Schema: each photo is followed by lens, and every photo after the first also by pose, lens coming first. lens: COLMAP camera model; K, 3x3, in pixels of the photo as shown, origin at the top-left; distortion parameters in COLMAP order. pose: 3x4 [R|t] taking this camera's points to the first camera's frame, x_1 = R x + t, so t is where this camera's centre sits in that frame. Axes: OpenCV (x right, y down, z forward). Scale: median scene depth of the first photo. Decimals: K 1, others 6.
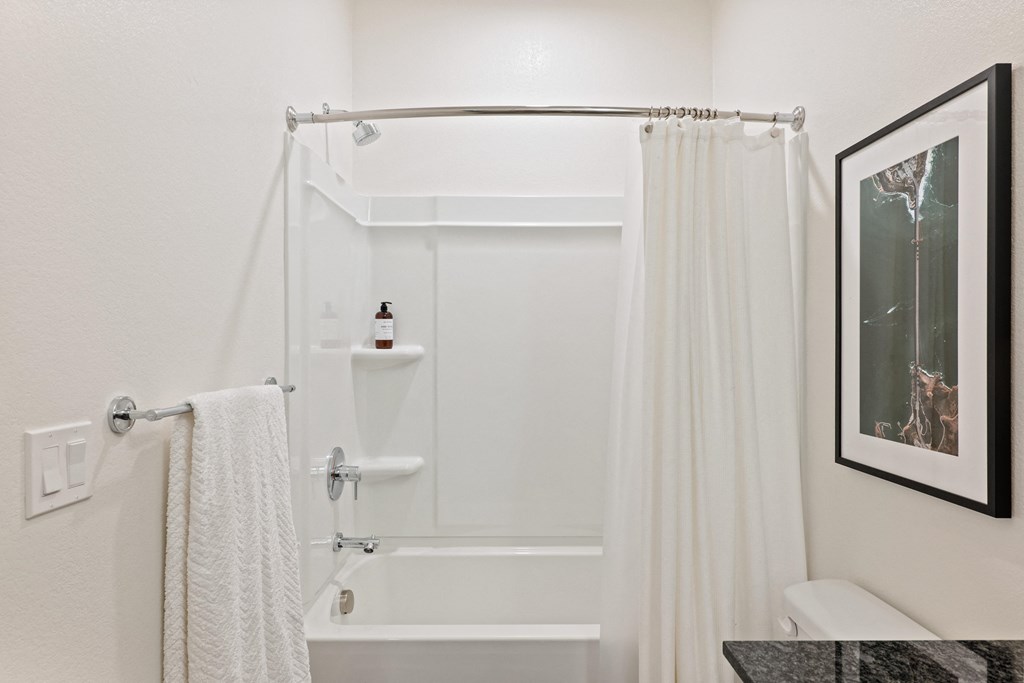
lens RADIAL K [[581.9, 0, 512.2], [0, 581.9, 346.3], [0, 0, 1]] dist [-0.001542, 0.000009]
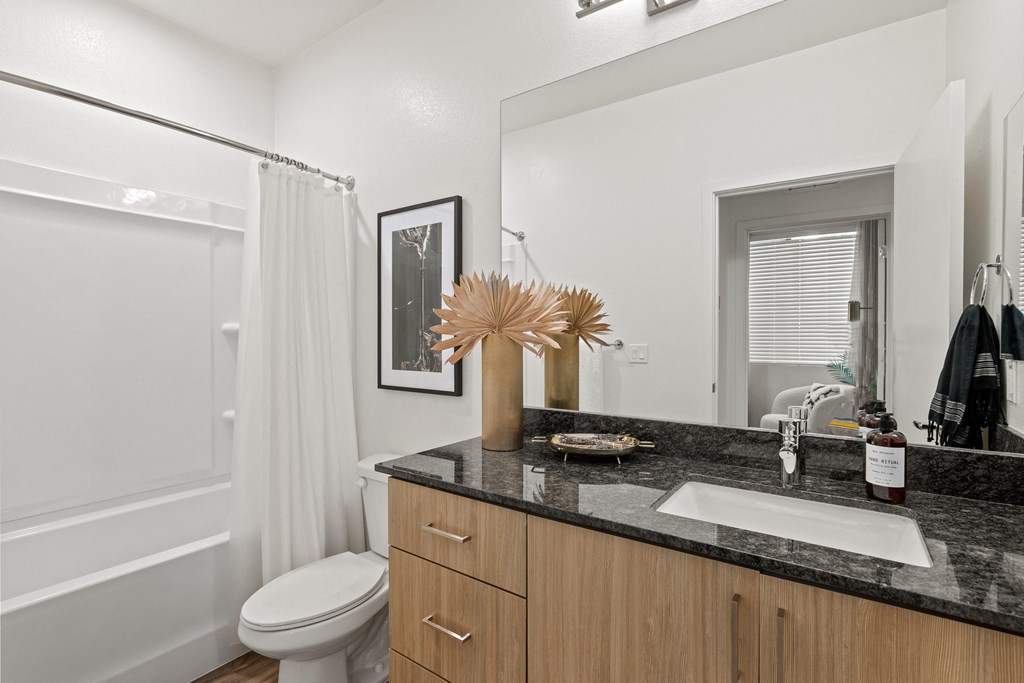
lens RADIAL K [[581.9, 0, 512.2], [0, 581.9, 346.3], [0, 0, 1]] dist [-0.001542, 0.000009]
pose [[0.556596, -0.009124, 0.830733, -0.717128], [0.004066, 0.999958, 0.008258, 0.063457], [-0.830774, -0.001219, 0.556609, -0.334169]]
